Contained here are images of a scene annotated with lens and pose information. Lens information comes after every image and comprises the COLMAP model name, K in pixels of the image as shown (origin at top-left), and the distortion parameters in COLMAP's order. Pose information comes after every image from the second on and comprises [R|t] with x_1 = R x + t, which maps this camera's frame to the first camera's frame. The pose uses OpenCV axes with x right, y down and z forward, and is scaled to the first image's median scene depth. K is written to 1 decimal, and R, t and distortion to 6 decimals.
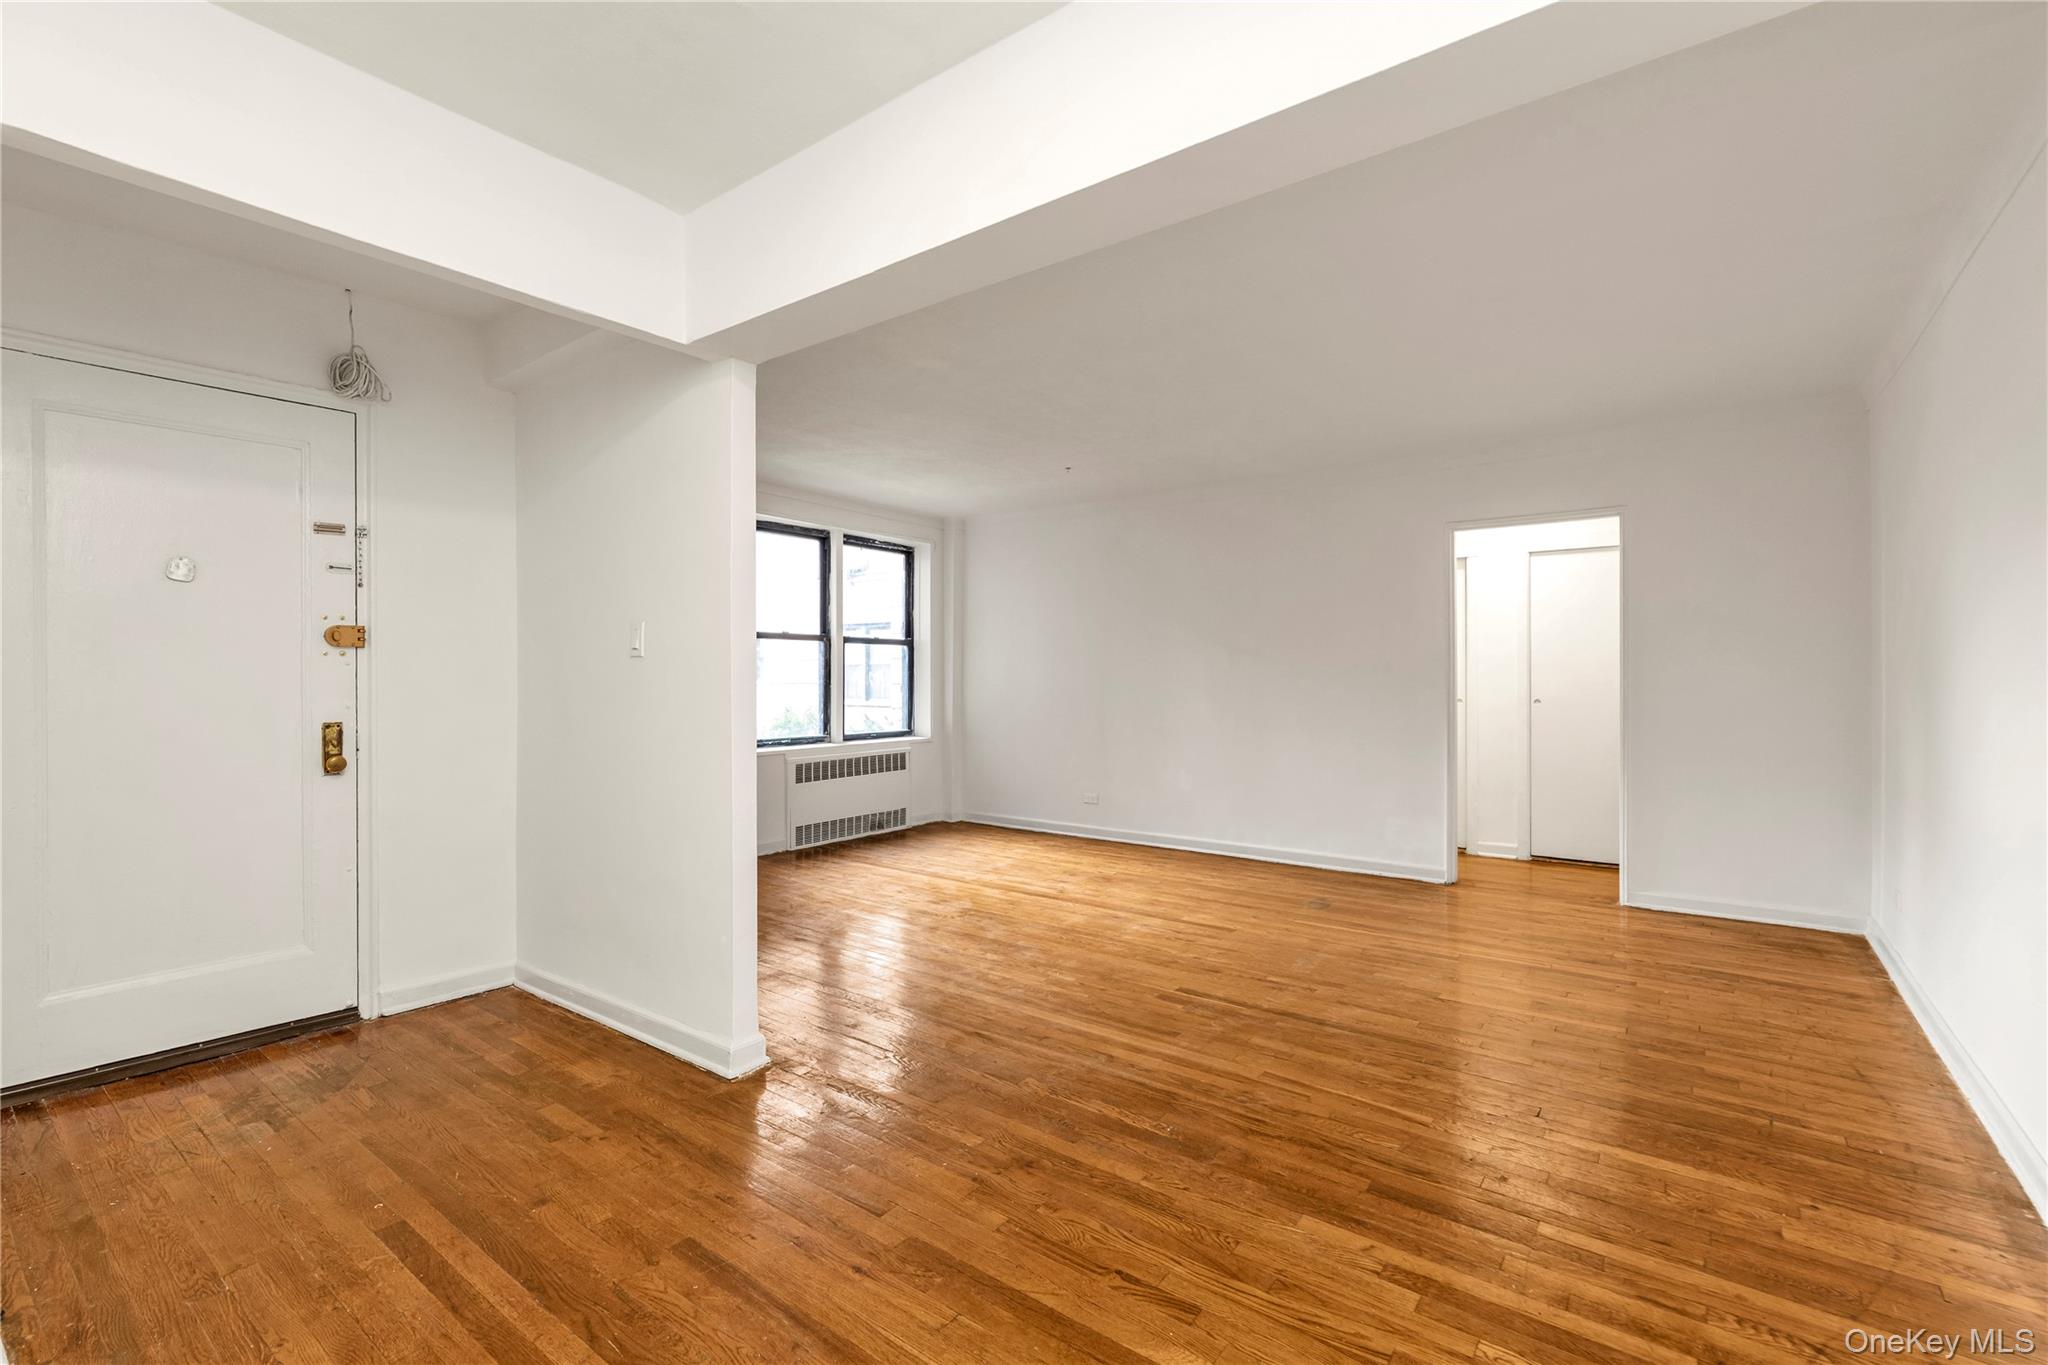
lens RADIAL K [[887.7, 0, 1024.7], [0, 887.7, 679.0], [0, 0, 1]] dist [0.000632, -0.000280]
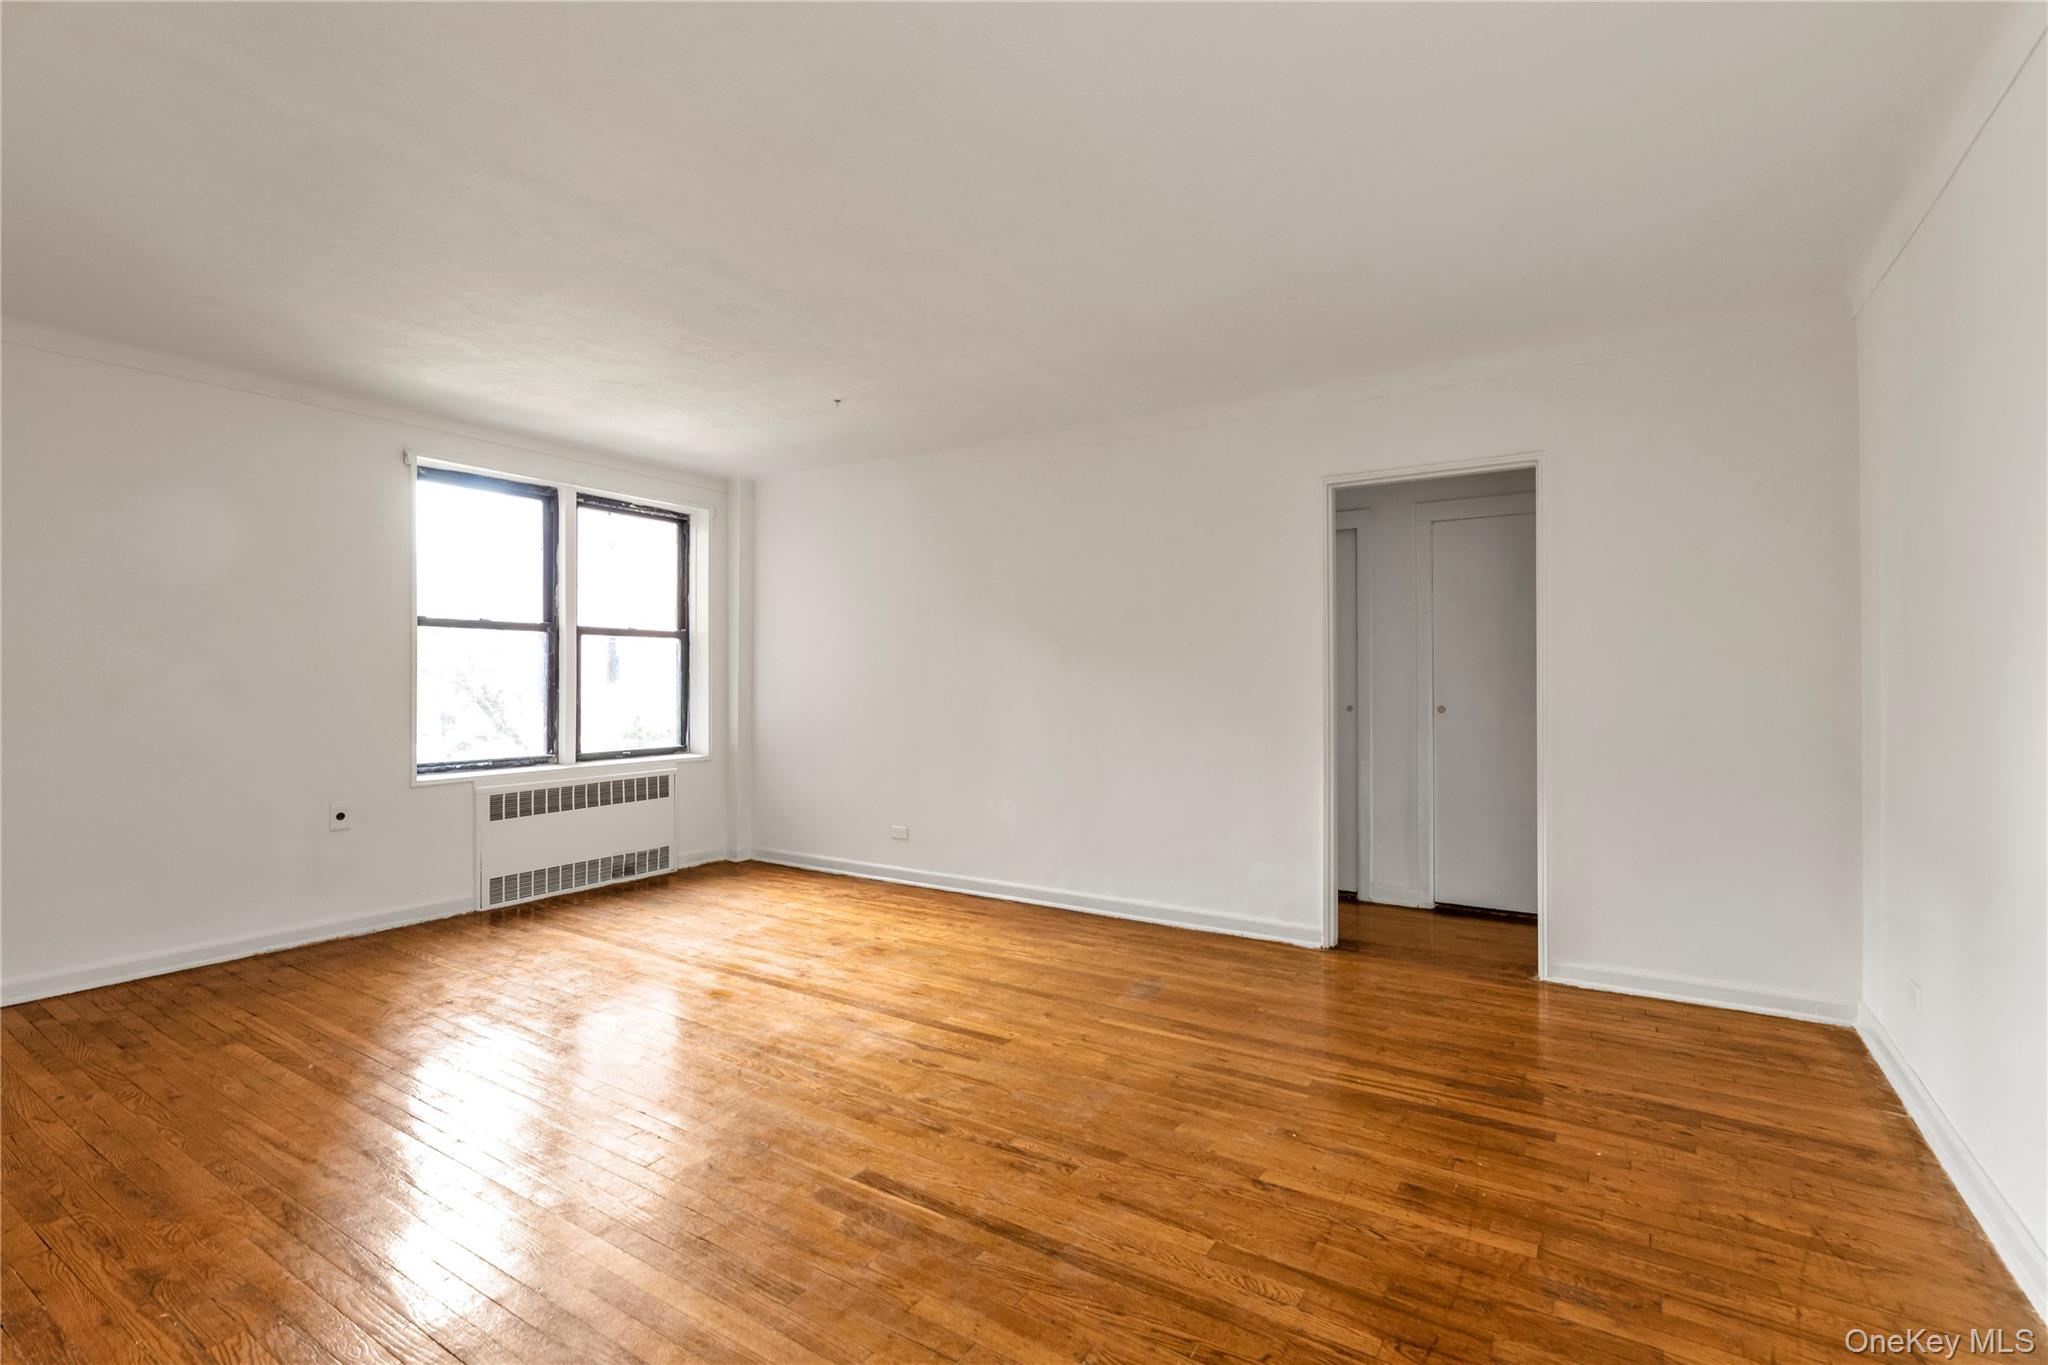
lens RADIAL K [[928.7, 0, 1021.4], [0, 928.7, 674.0], [0, 0, 1]] dist [0.001187, 0.000430]
pose [[0.997355, -0.000102, 0.072683, 0.132210], [0.000637, 0.999973, -0.007339, -0.000057], [-0.072680, 0.007366, 0.997328, 0.183654]]
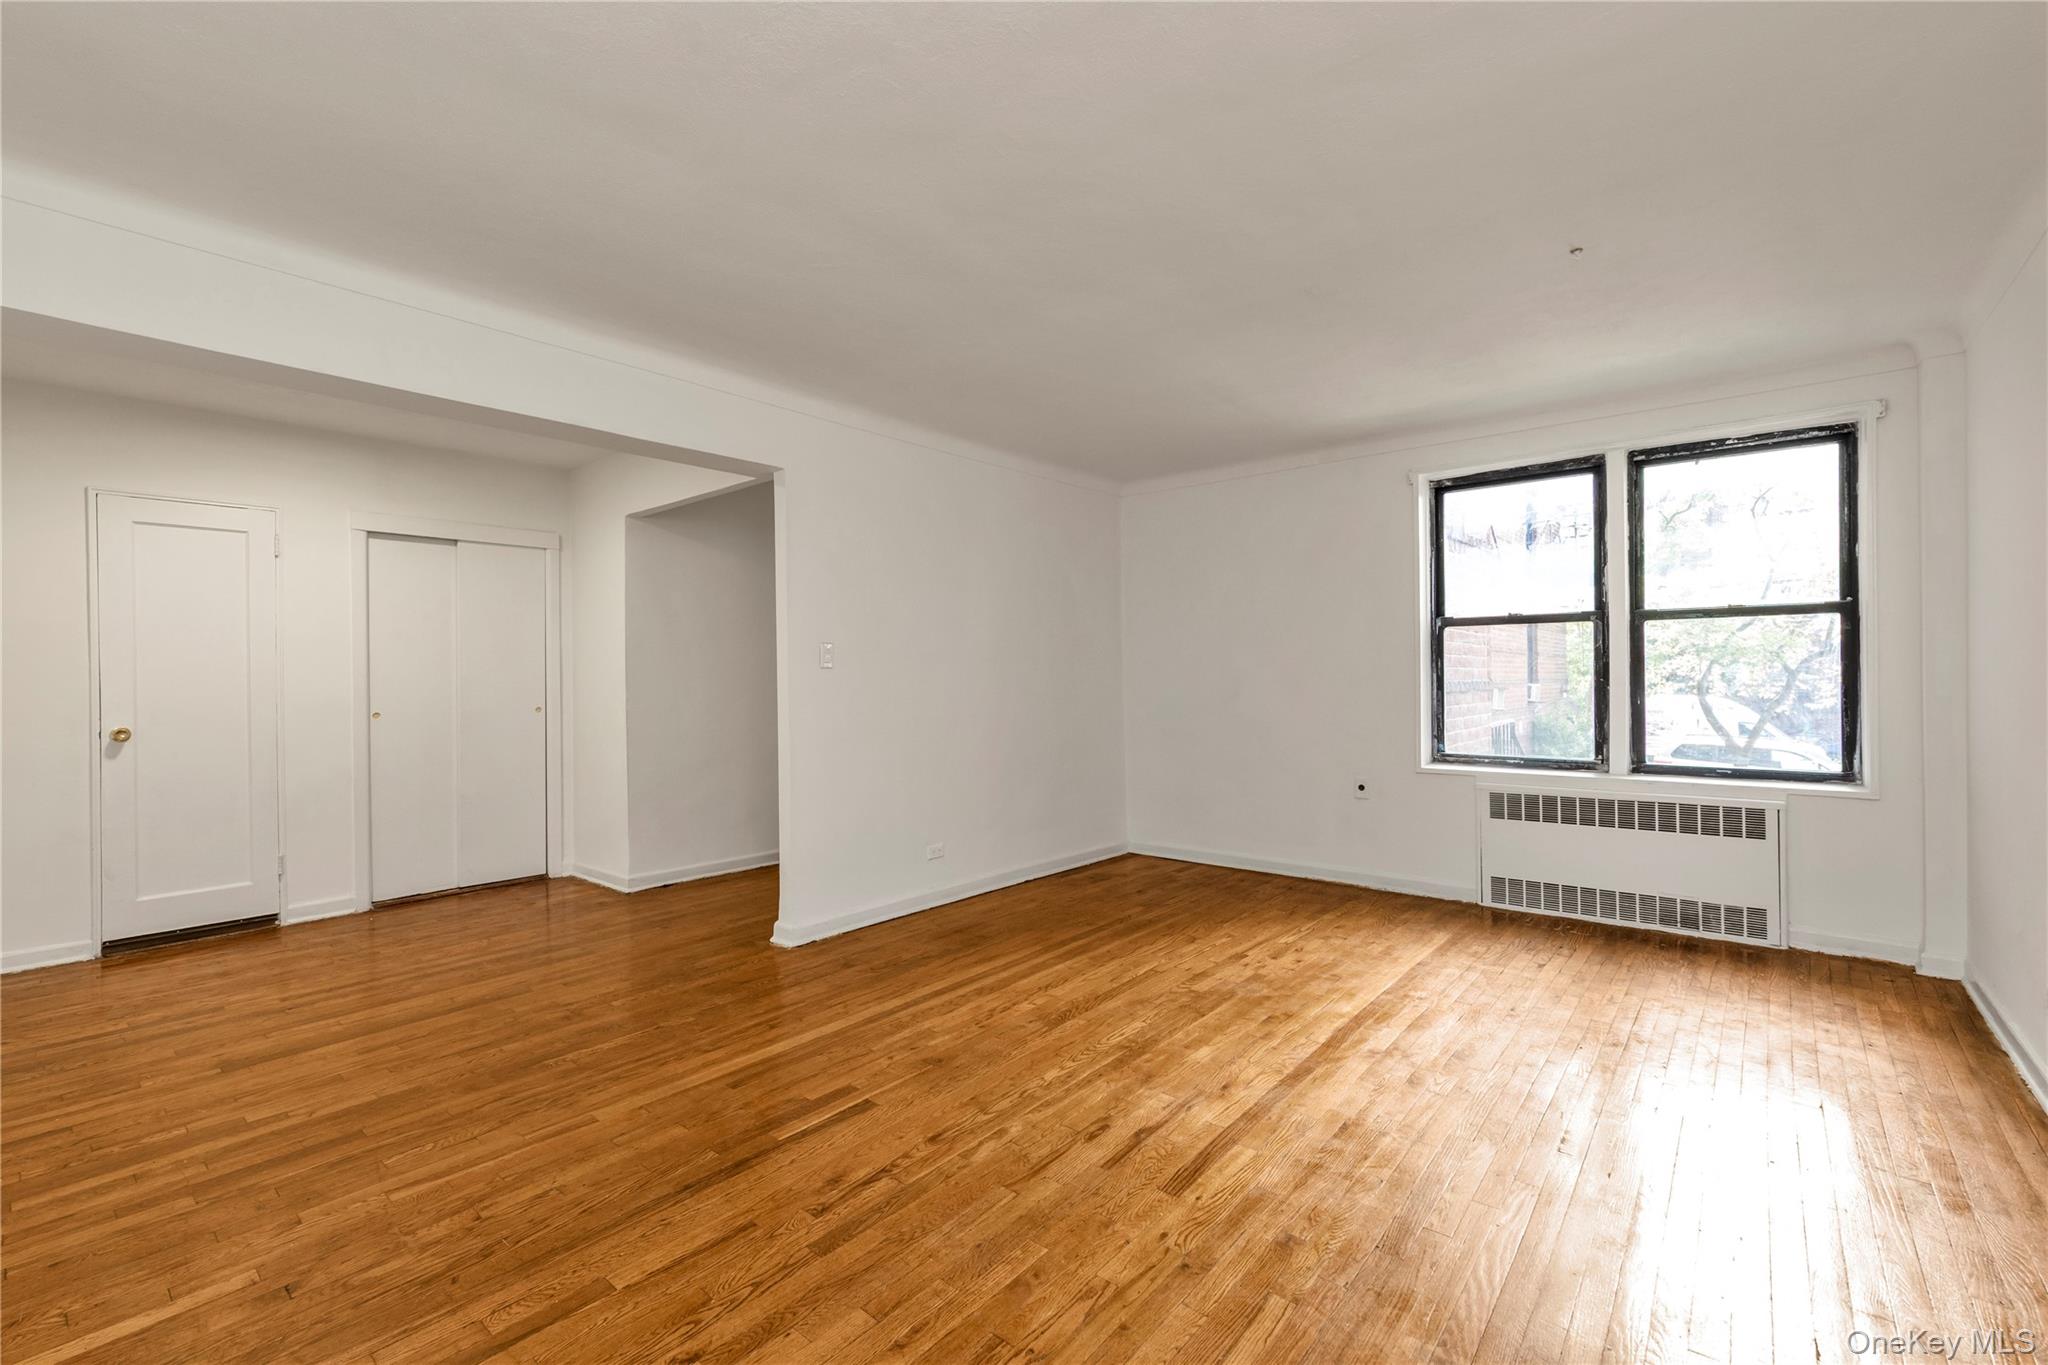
lens RADIAL K [[876.9, 0, 1021.5], [0, 876.9, 675.2], [0, 0, 1]] dist [0.000523, 0.000331]
pose [[-0.052045, -0.001451, -0.998644, 0.496948], [0.006786, 0.999975, -0.001807, -0.003123], [0.998622, -0.006870, -0.052034, 0.644292]]
